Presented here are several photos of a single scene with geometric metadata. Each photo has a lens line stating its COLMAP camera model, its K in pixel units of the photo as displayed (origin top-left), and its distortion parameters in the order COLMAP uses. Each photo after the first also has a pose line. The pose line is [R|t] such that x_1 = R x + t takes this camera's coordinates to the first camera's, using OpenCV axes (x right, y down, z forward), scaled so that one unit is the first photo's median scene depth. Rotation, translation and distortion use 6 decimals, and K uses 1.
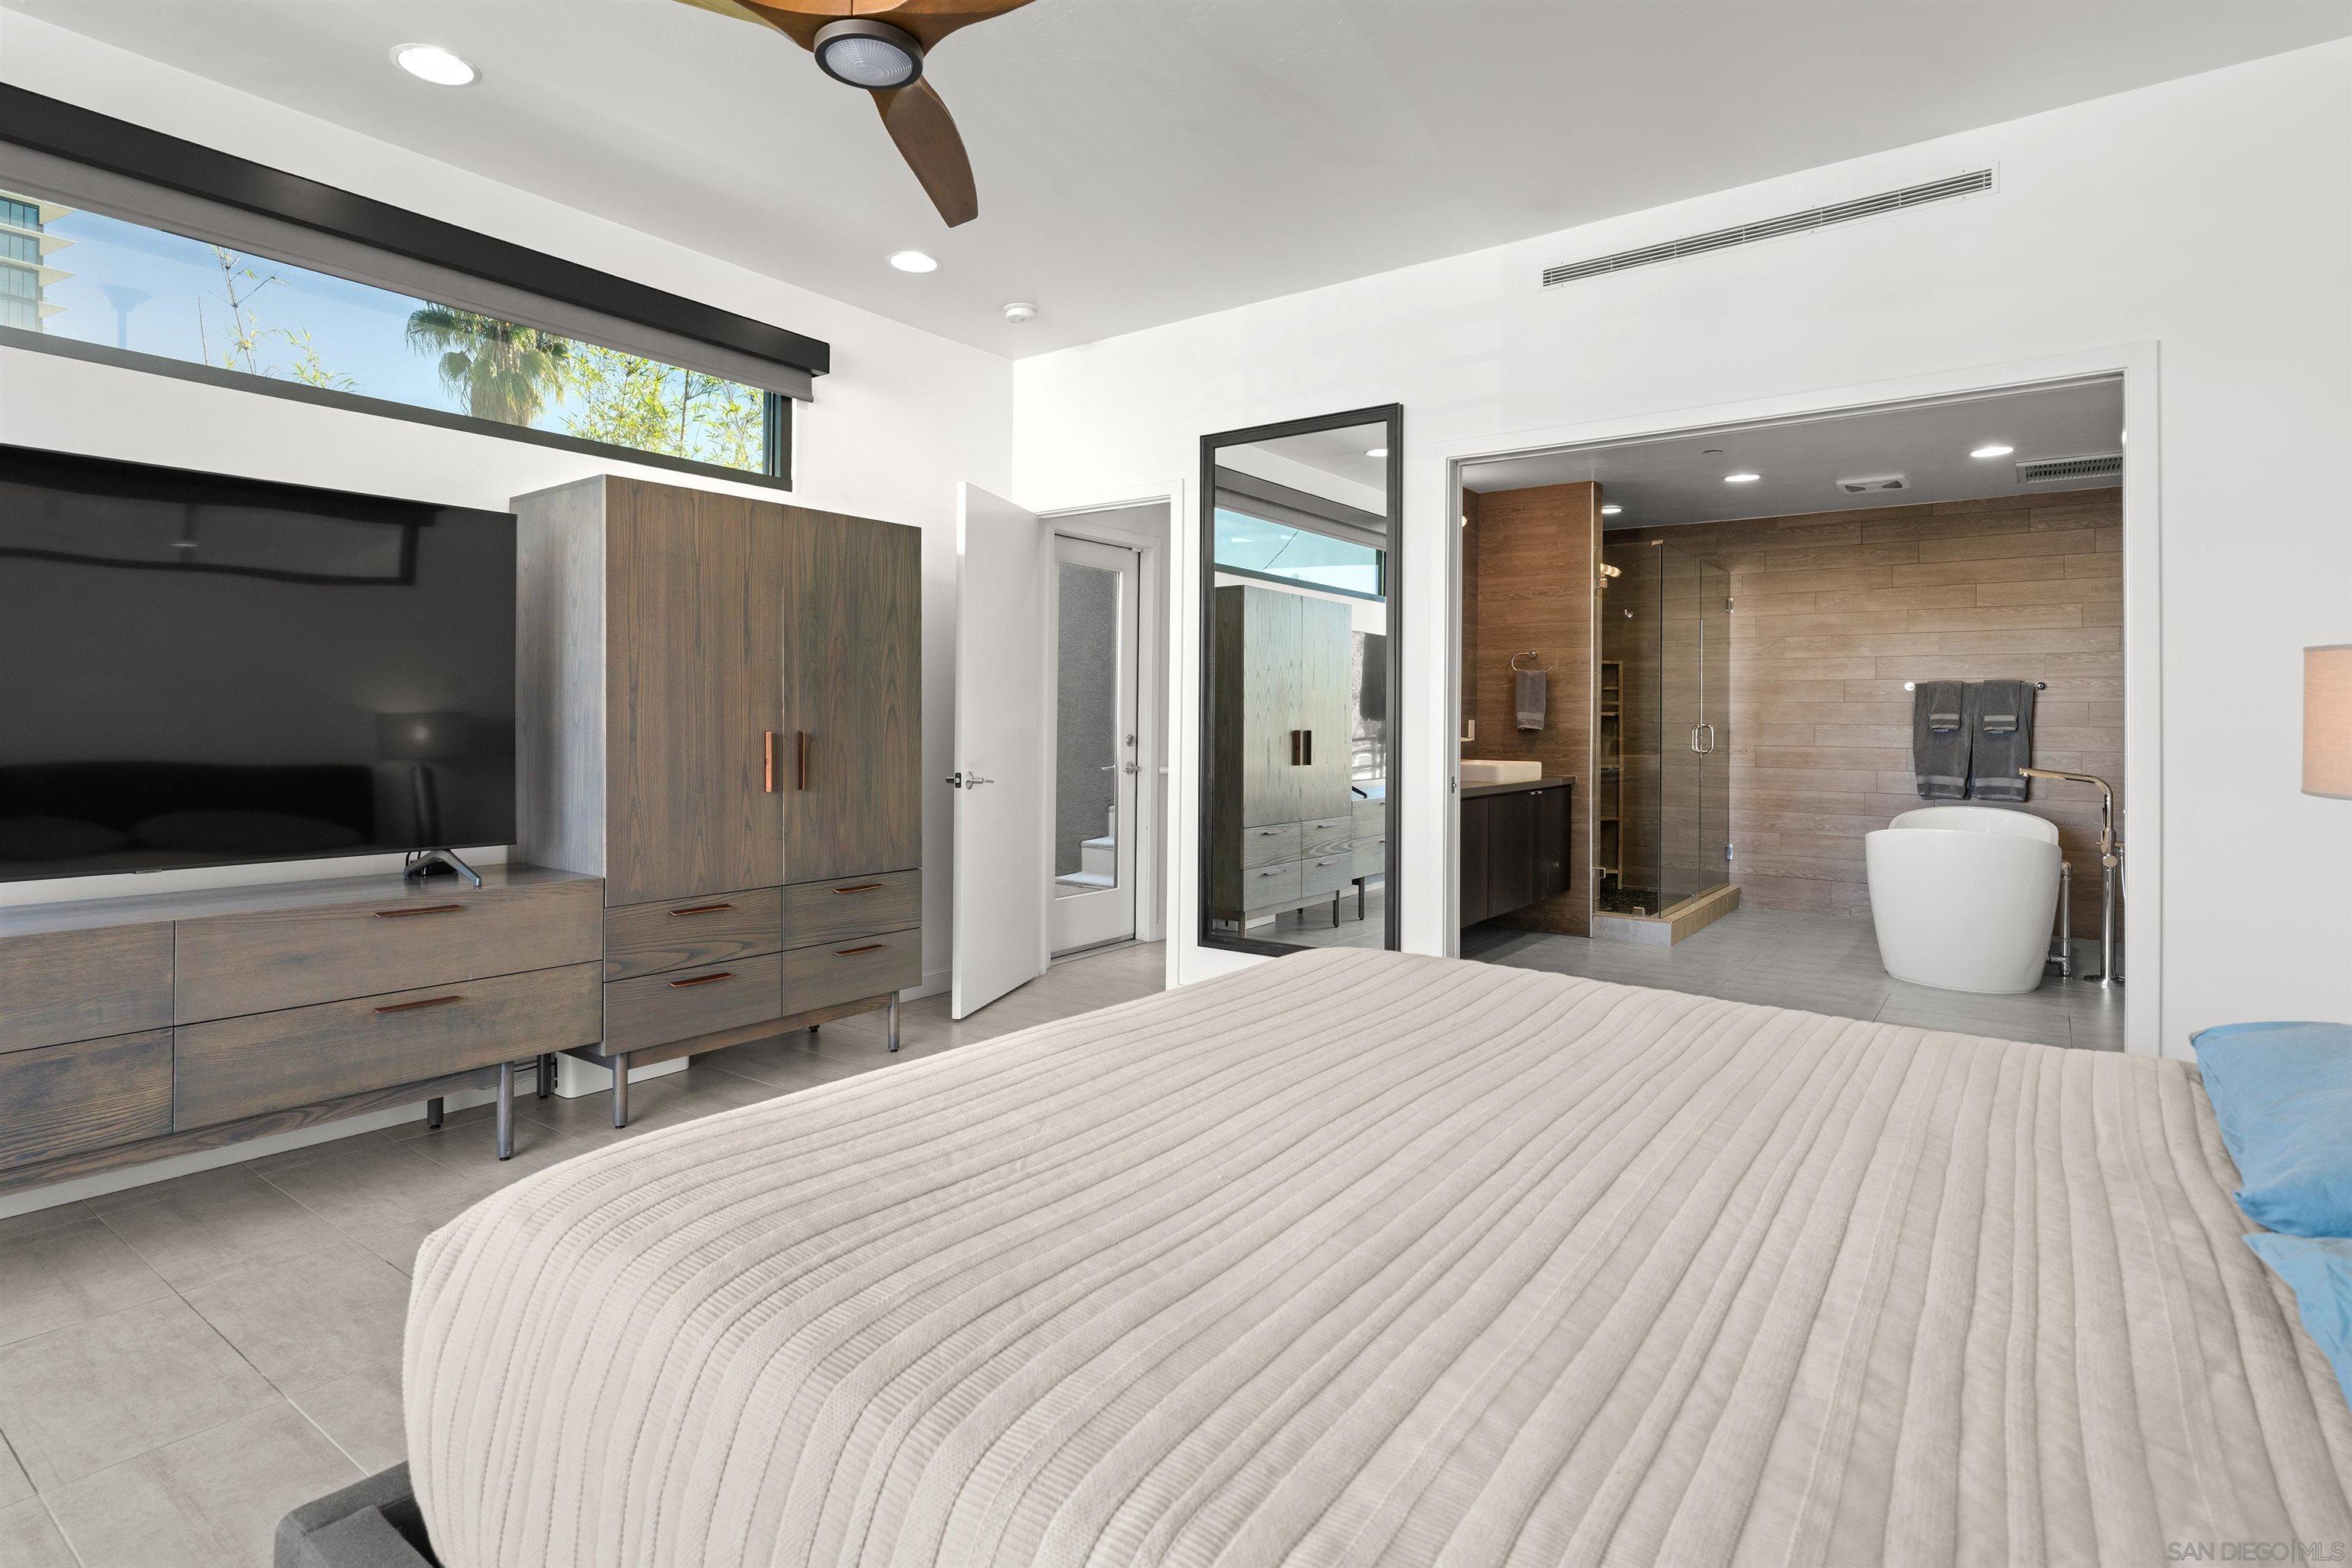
lens RADIAL K [[1197.4, 0, 1173.1], [0, 1197.4, 714.3], [0, 0, 1]] dist [0.004493, 0.003956]
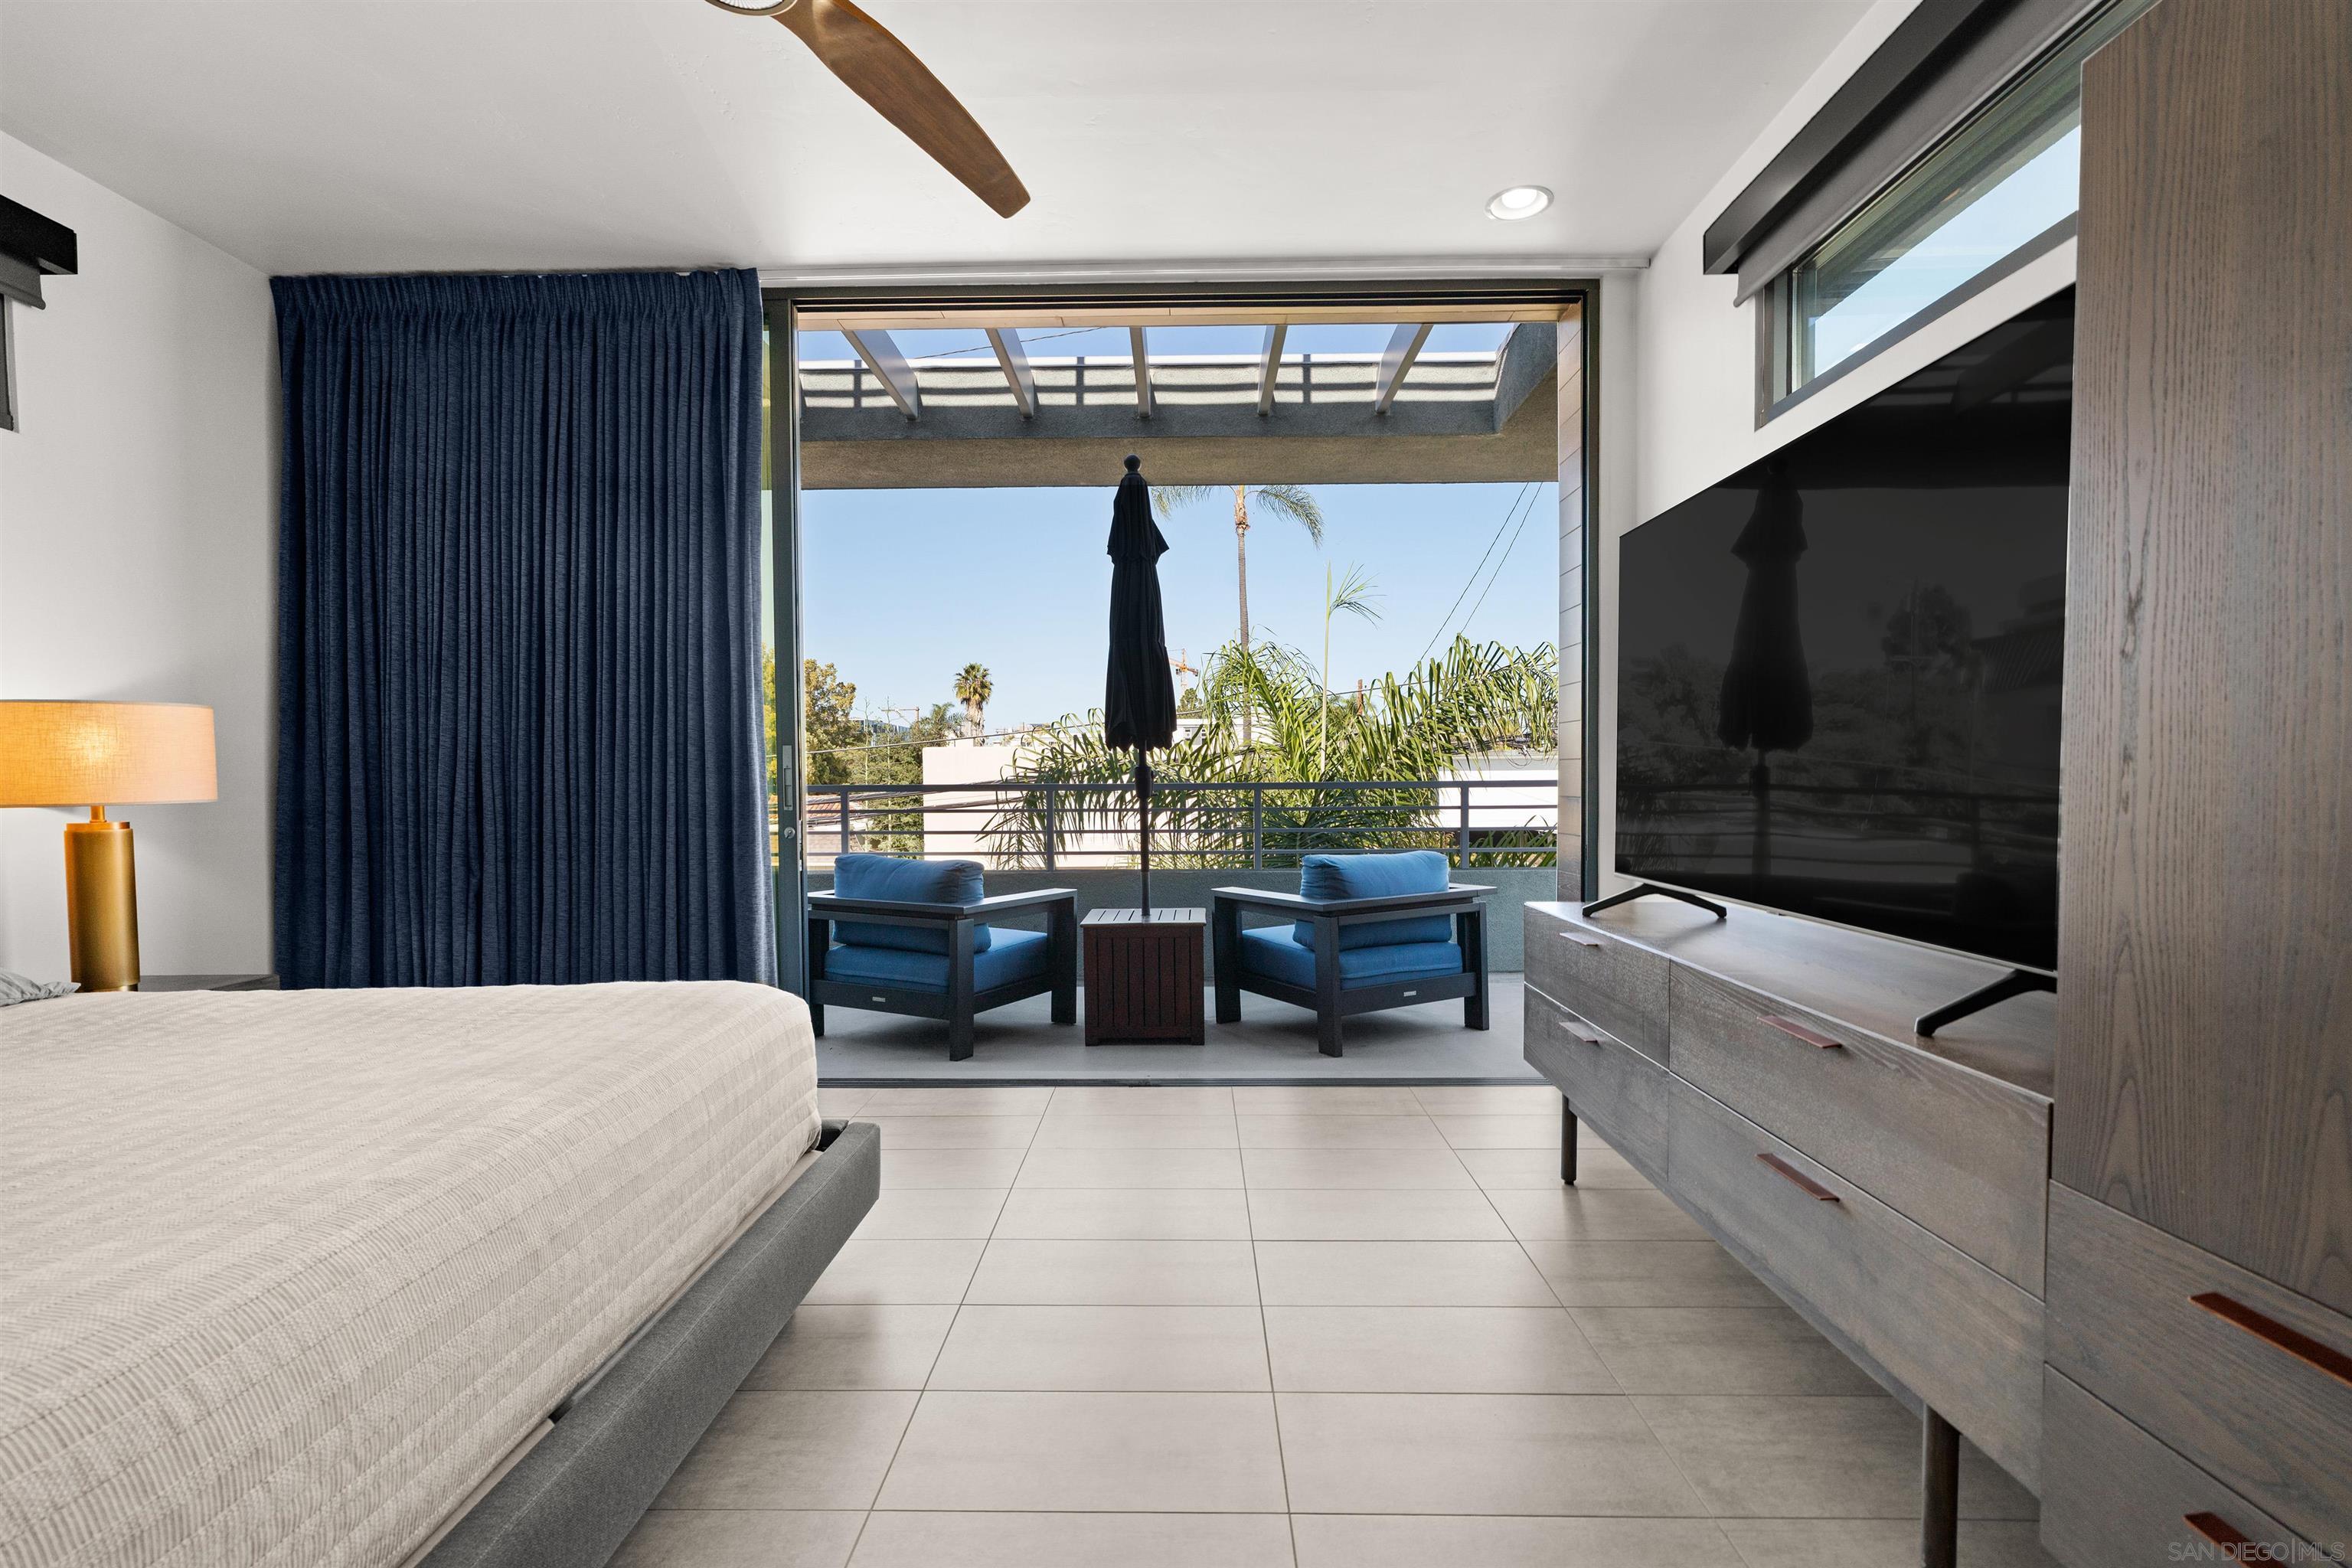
lens RADIAL K [[1070.8, 0, 1181.1], [0, 1070.8, 806.8], [0, 0, 1]] dist [-0.009403, 0.004352]
pose [[-0.808338, 0.016700, -0.588482, -0.018820], [0.007570, 0.999810, 0.017974, 0.016114], [0.588671, 0.010074, -0.808310, 0.578432]]
